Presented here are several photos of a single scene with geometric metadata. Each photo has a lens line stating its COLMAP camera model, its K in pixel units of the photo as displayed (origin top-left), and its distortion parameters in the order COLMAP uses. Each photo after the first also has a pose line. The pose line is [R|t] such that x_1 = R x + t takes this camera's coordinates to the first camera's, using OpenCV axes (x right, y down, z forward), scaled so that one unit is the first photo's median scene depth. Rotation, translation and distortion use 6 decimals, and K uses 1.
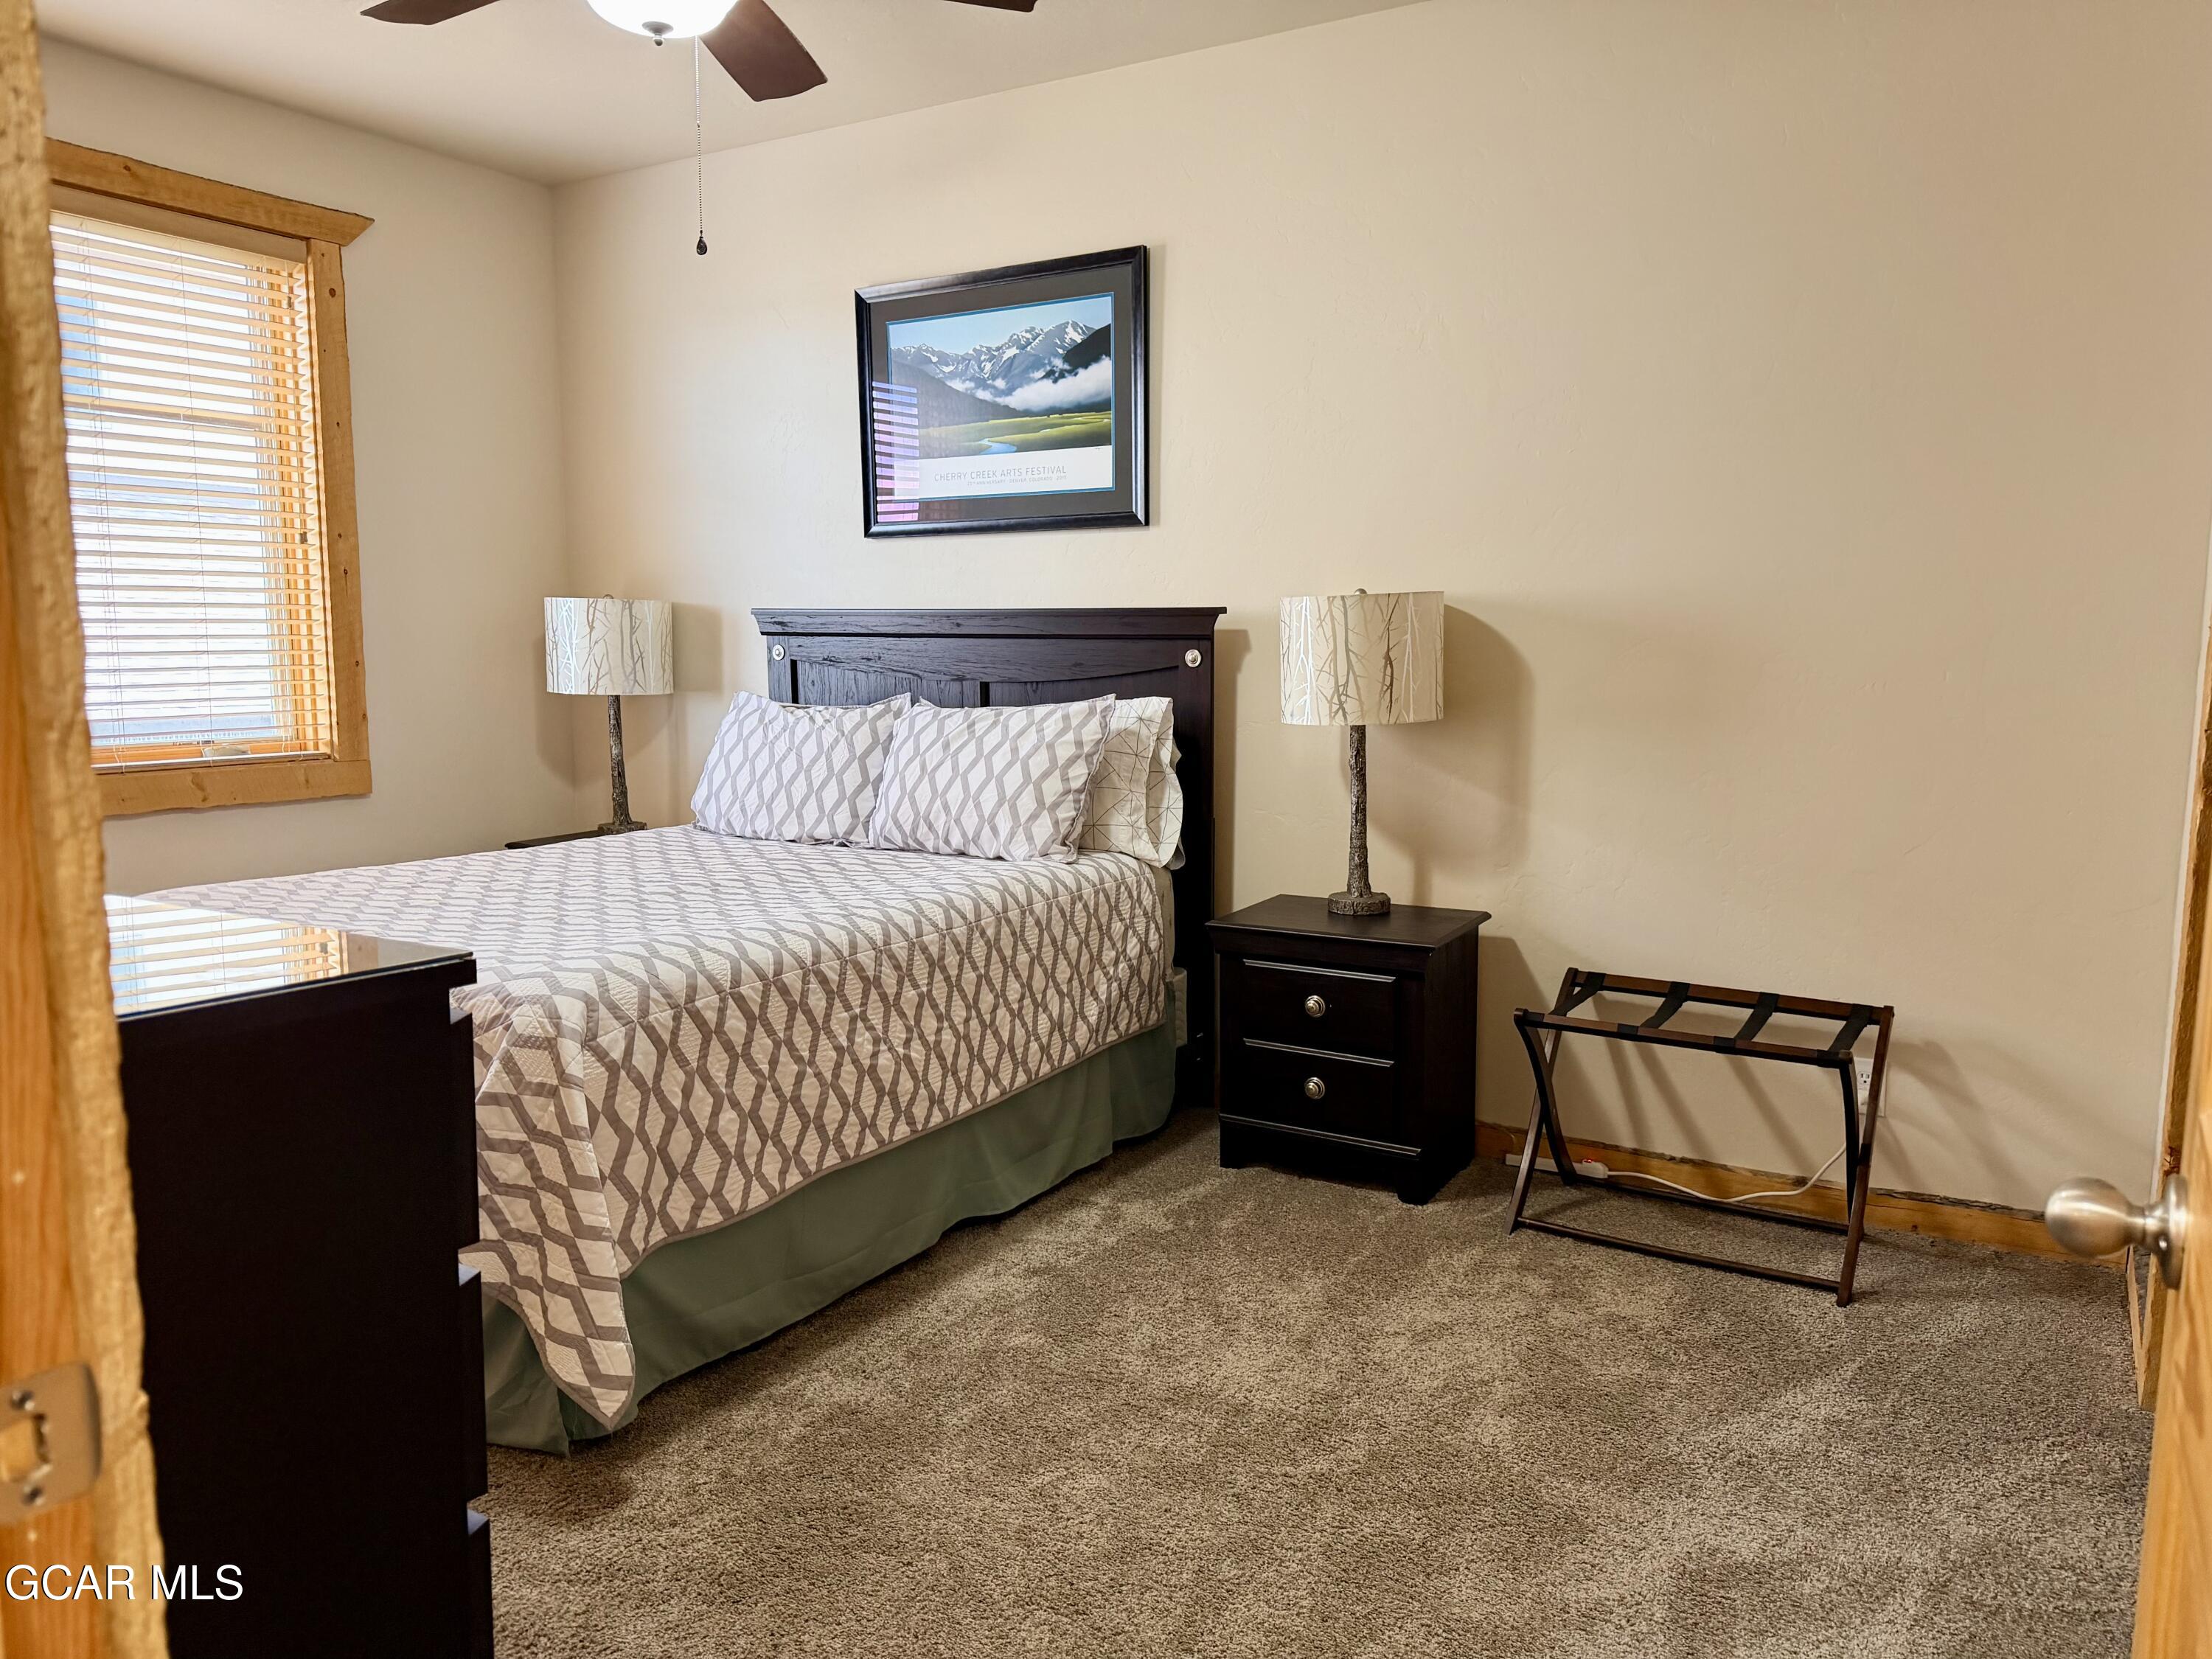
lens RADIAL K [[1552.0, 0, 1112.5], [0, 1552.0, 842.0], [0, 0, 1]] dist [0.060626, -0.077105]
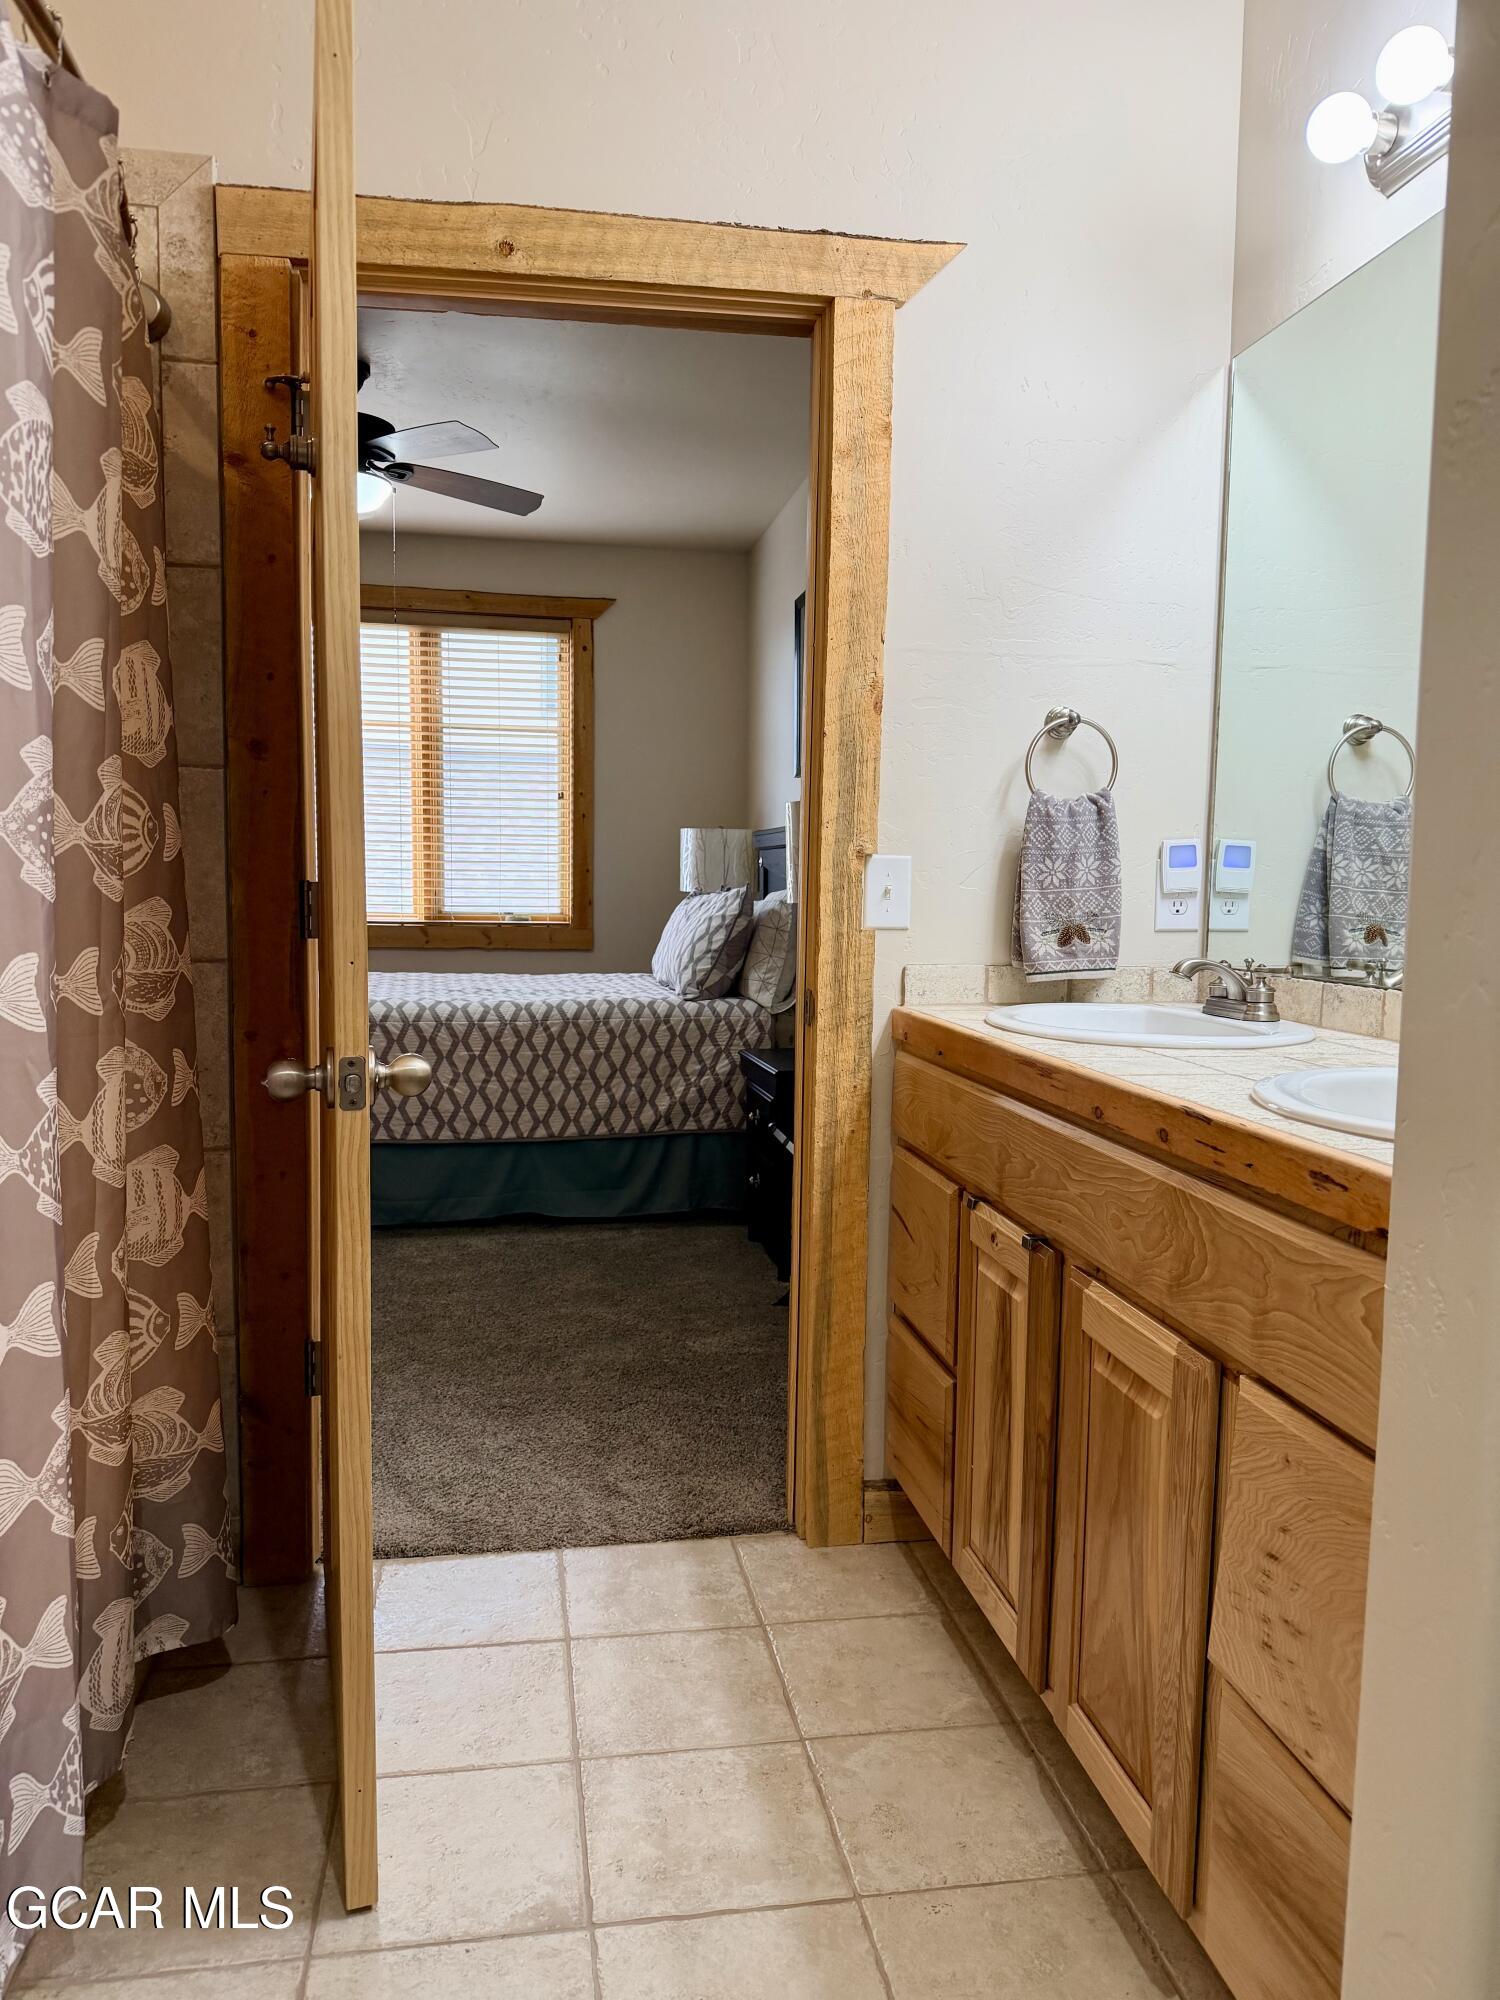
lens RADIAL K [[1403.3, 0, 757.6], [0, 1403.3, 1019.5], [0, 0, 1]] dist [0.060626, -0.077105]
pose [[0.664359, 0.079112, -0.743215, 1.021831], [-0.107960, 0.994112, 0.009314, 0.013174], [0.739575, 0.074050, 0.668988, 0.209908]]
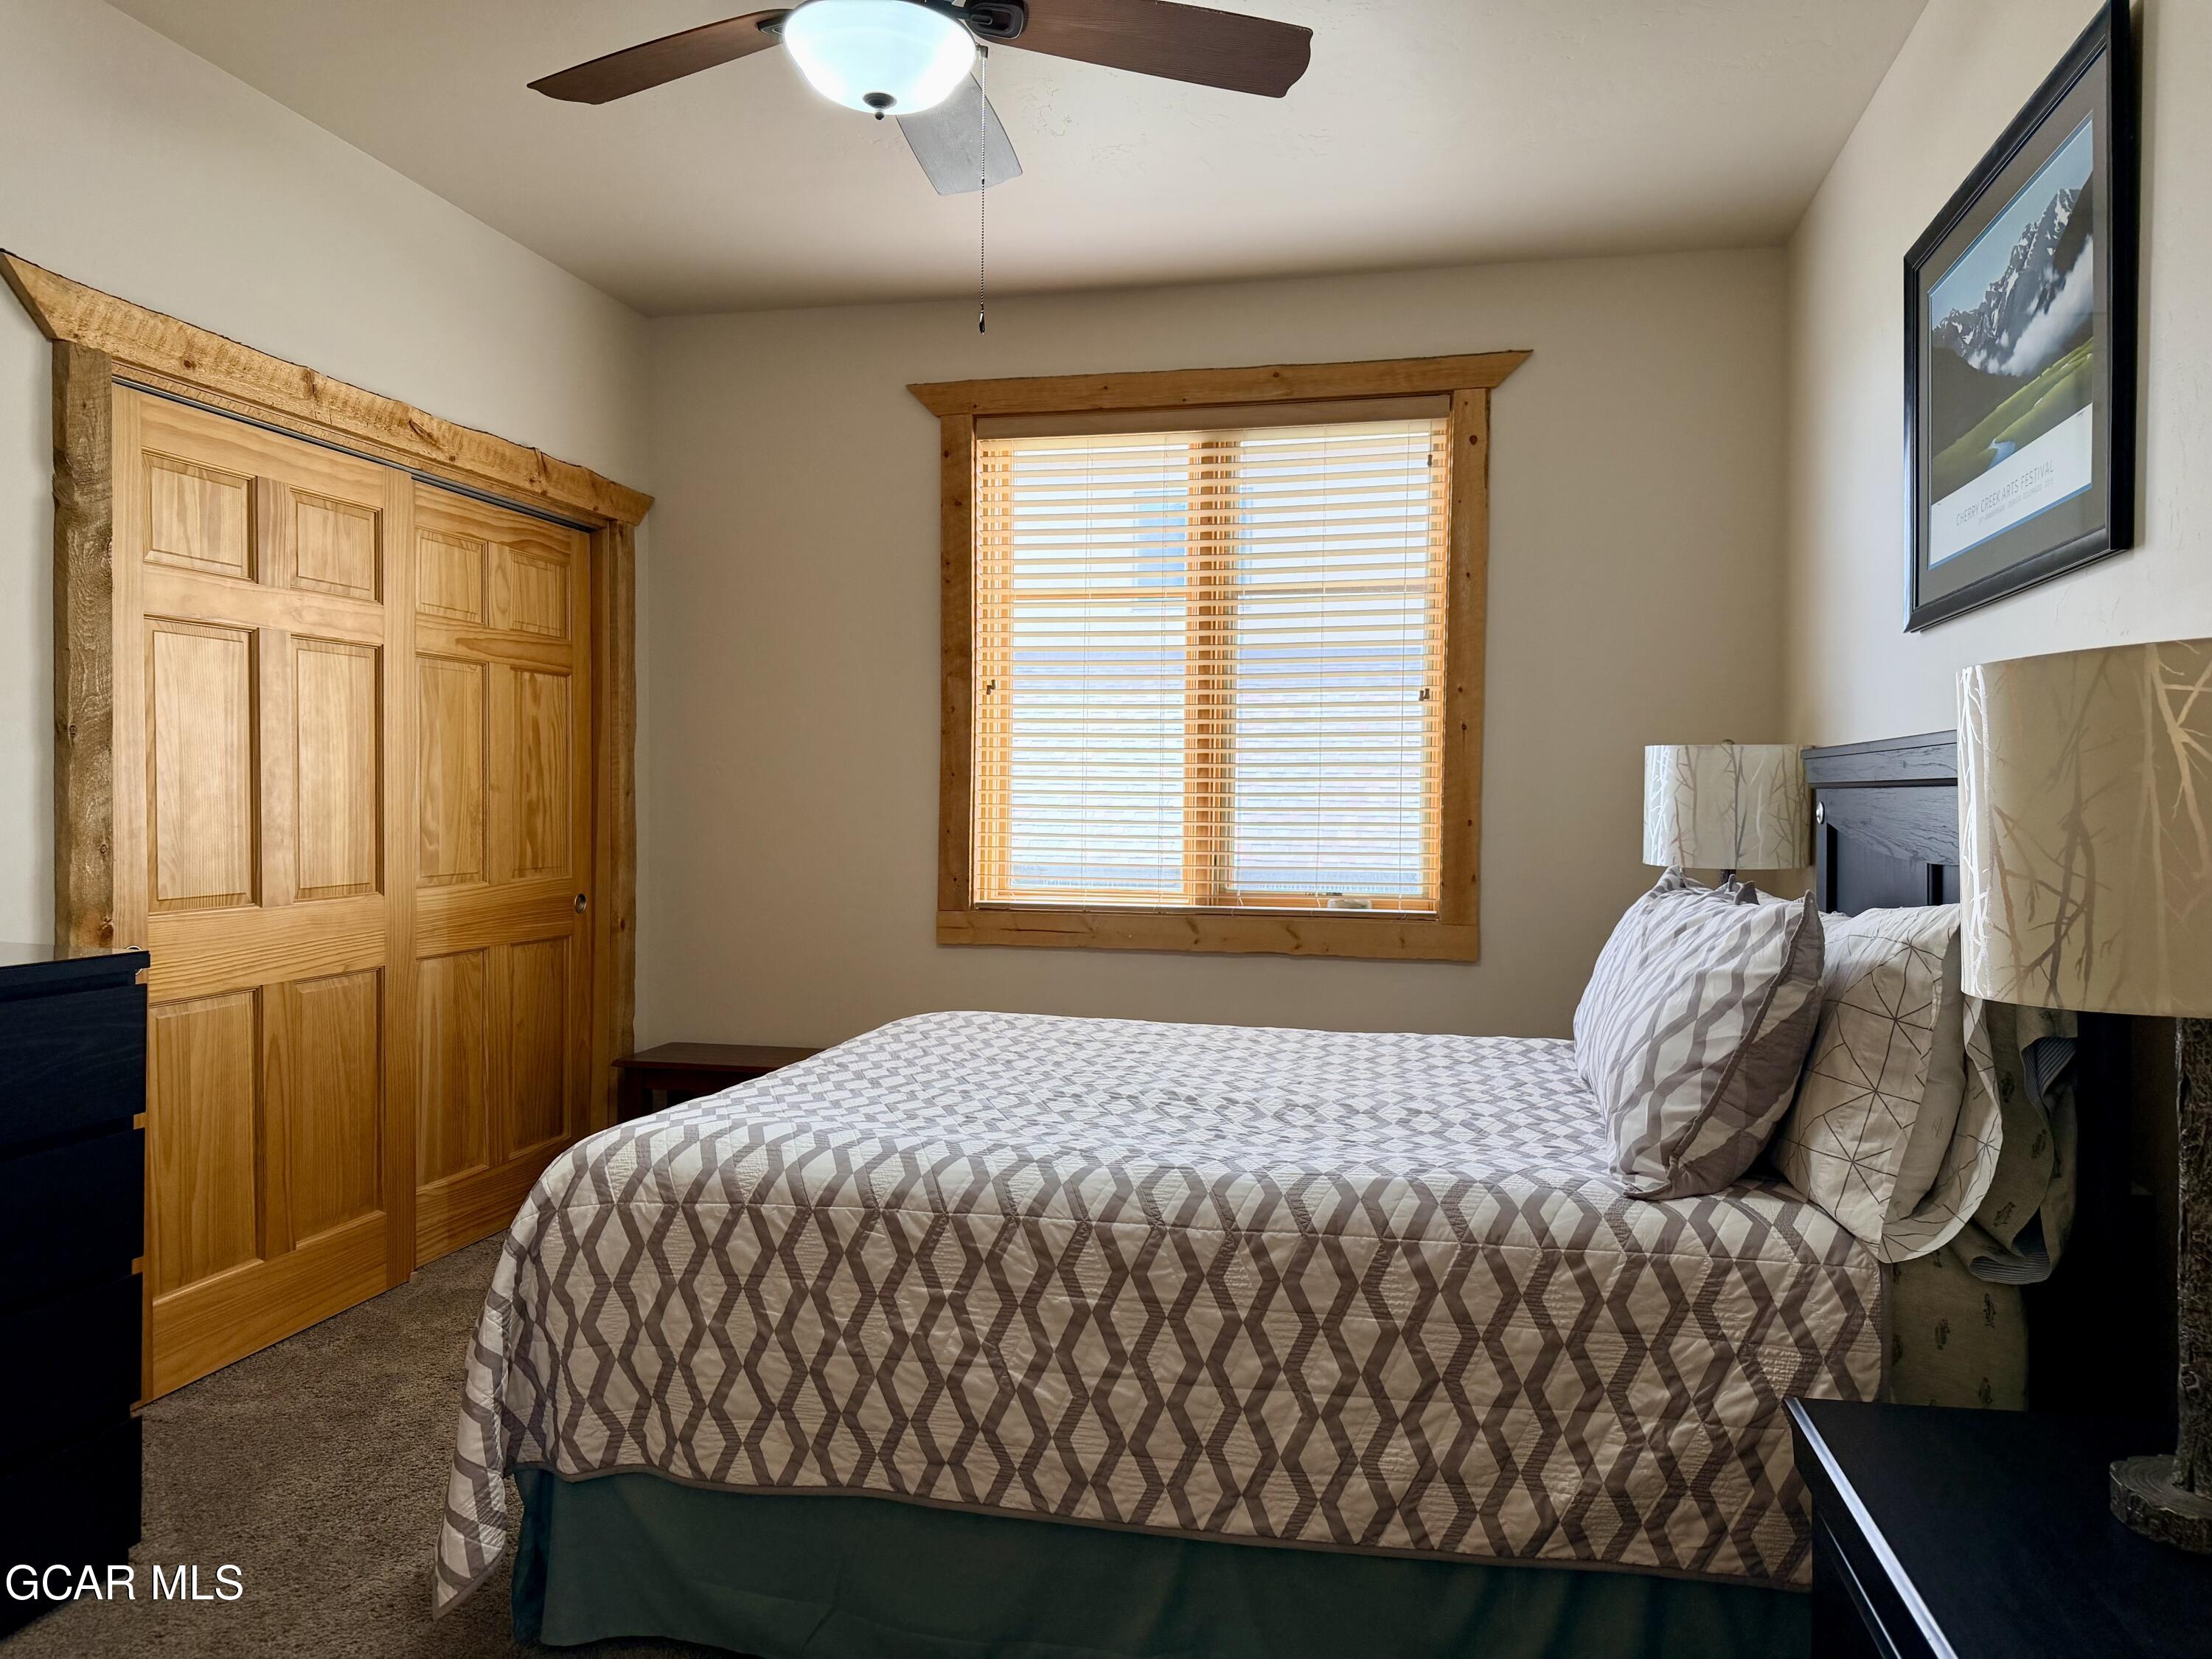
lens RADIAL K [[1552.0, 0, 1114.7], [0, 1552.0, 824.1], [0, 0, 1]] dist [0.060626, -0.077105]
pose [[0.322430, 0.015922, -0.946459, 0.452412], [-0.129446, 0.991207, -0.027424, -0.080720], [0.937701, 0.131358, 0.321656, 0.679688]]
